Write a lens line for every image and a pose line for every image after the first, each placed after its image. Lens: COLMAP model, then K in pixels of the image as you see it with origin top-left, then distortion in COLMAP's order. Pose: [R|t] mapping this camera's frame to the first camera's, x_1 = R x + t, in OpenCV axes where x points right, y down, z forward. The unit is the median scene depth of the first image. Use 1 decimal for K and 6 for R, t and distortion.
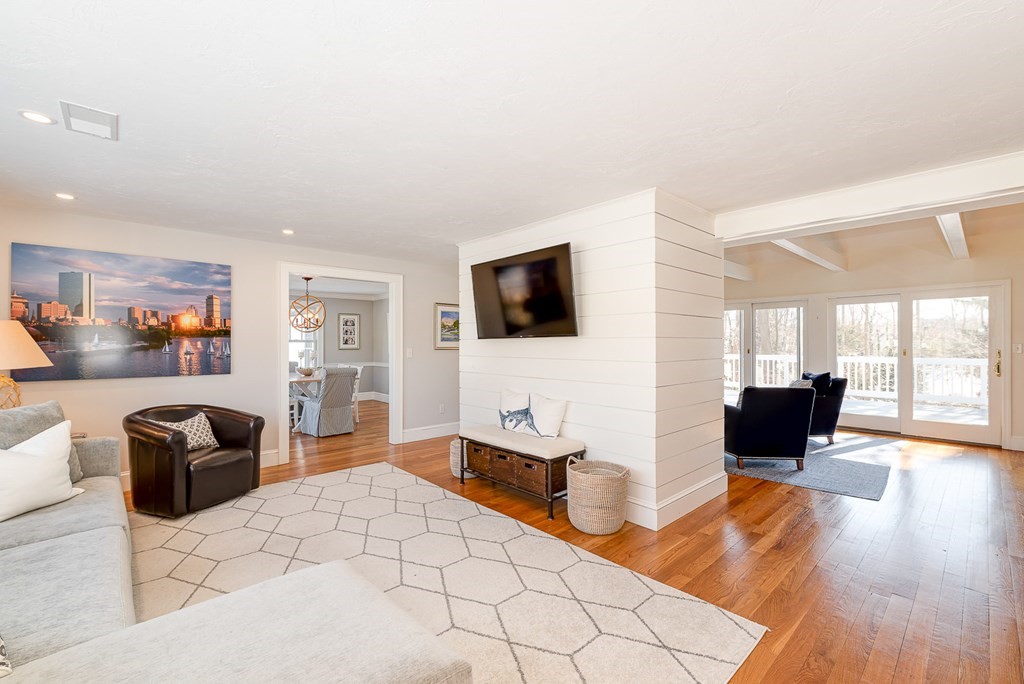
lens RADIAL K [[440.7, 0, 511.8], [0, 440.7, 341.3], [0, 0, 1]] dist [0.000761, 0.001126]
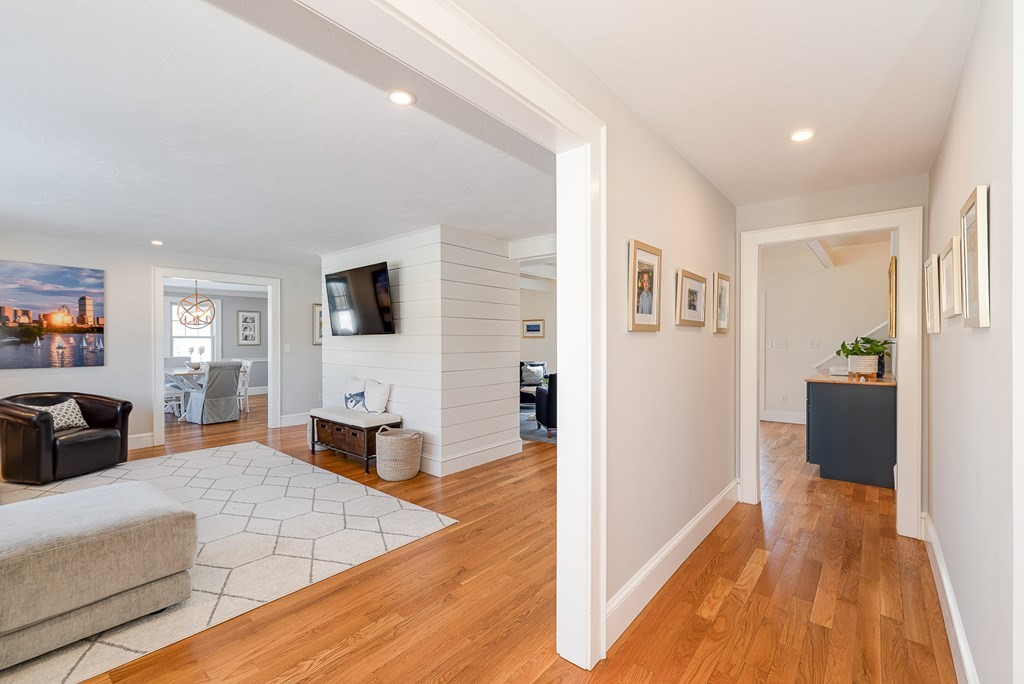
lens RADIAL K [[440.7, 0, 512.5], [0, 440.7, 341.4], [0, 0, 1]] dist [0.000761, 0.001126]
pose [[0.991713, 0.001229, 0.128466, 0.286945], [-0.002224, 0.999969, 0.007600, 0.000003], [-0.128453, -0.007823, 0.991685, -0.288269]]
